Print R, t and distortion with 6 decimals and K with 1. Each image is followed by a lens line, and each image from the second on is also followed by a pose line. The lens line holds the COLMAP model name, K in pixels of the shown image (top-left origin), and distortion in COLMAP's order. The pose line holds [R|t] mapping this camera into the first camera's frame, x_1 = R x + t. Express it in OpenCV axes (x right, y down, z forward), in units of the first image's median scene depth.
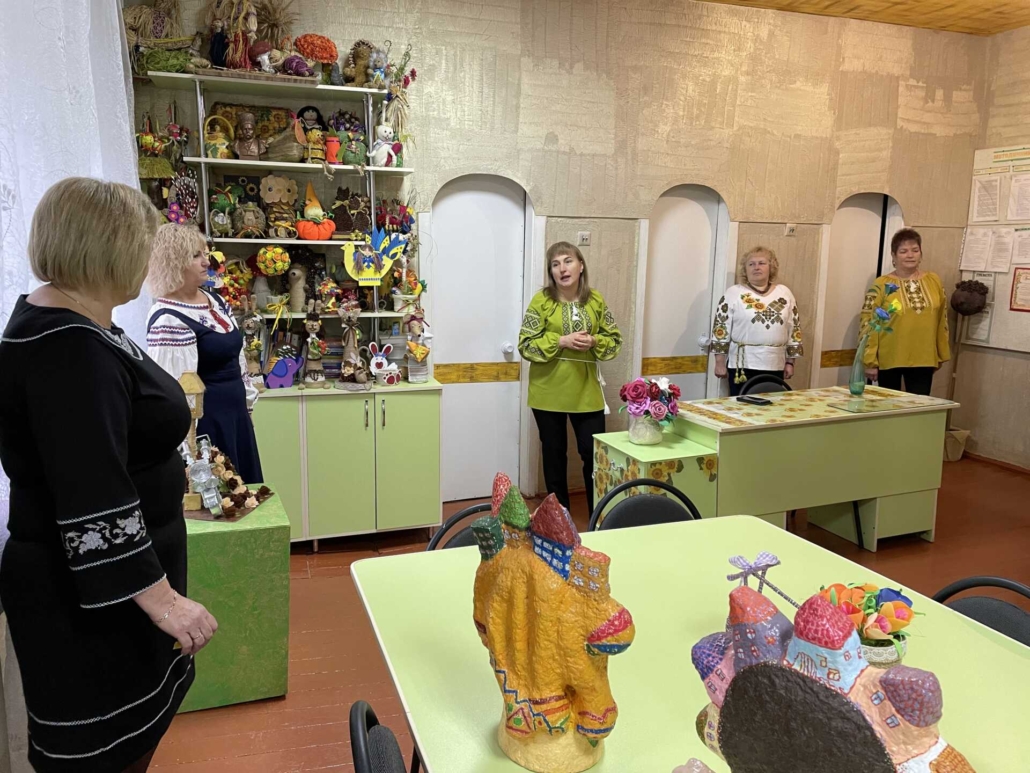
lens RADIAL K [[774.1, 0, 518.8], [0, 774.1, 371.5], [0, 0, 1]] dist [0.091377, -0.108094]
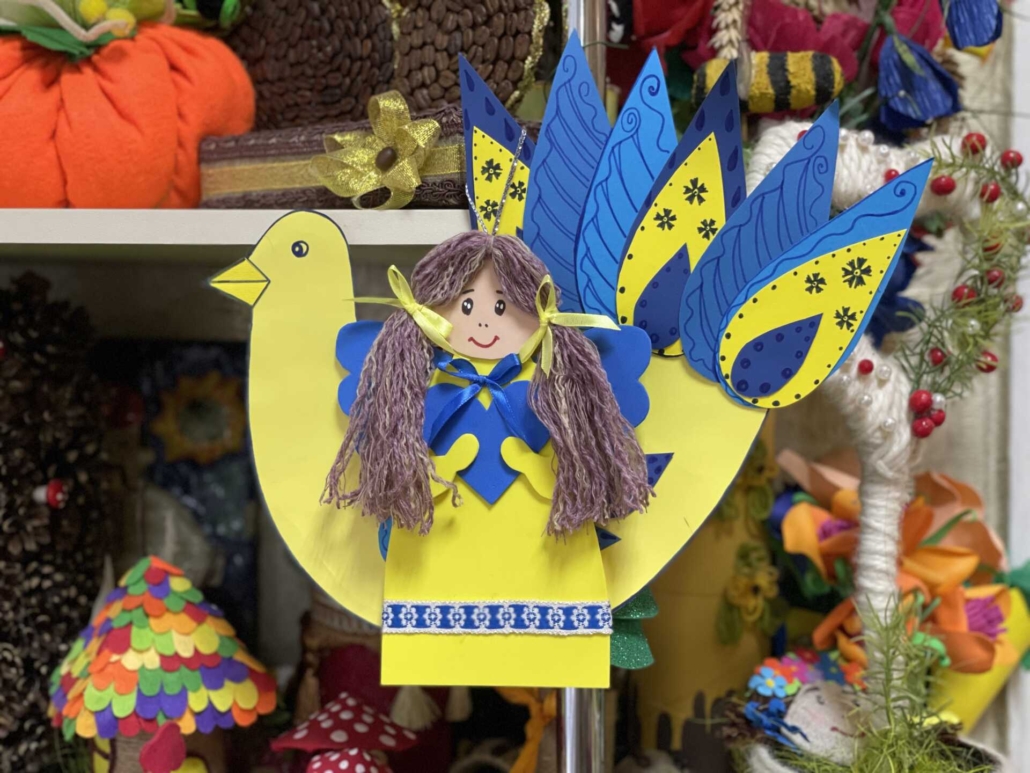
lens RADIAL K [[1560.7, 0, 515.0], [0, 1560.7, 386.5], [0, 0, 1]] dist [-0.006722, -0.026218]
pose [[0.932770, 0.007674, -0.360390, -0.123320], [-0.049394, 0.993064, -0.106698, -0.125181], [0.357071, 0.117326, 0.926679, 0.822525]]
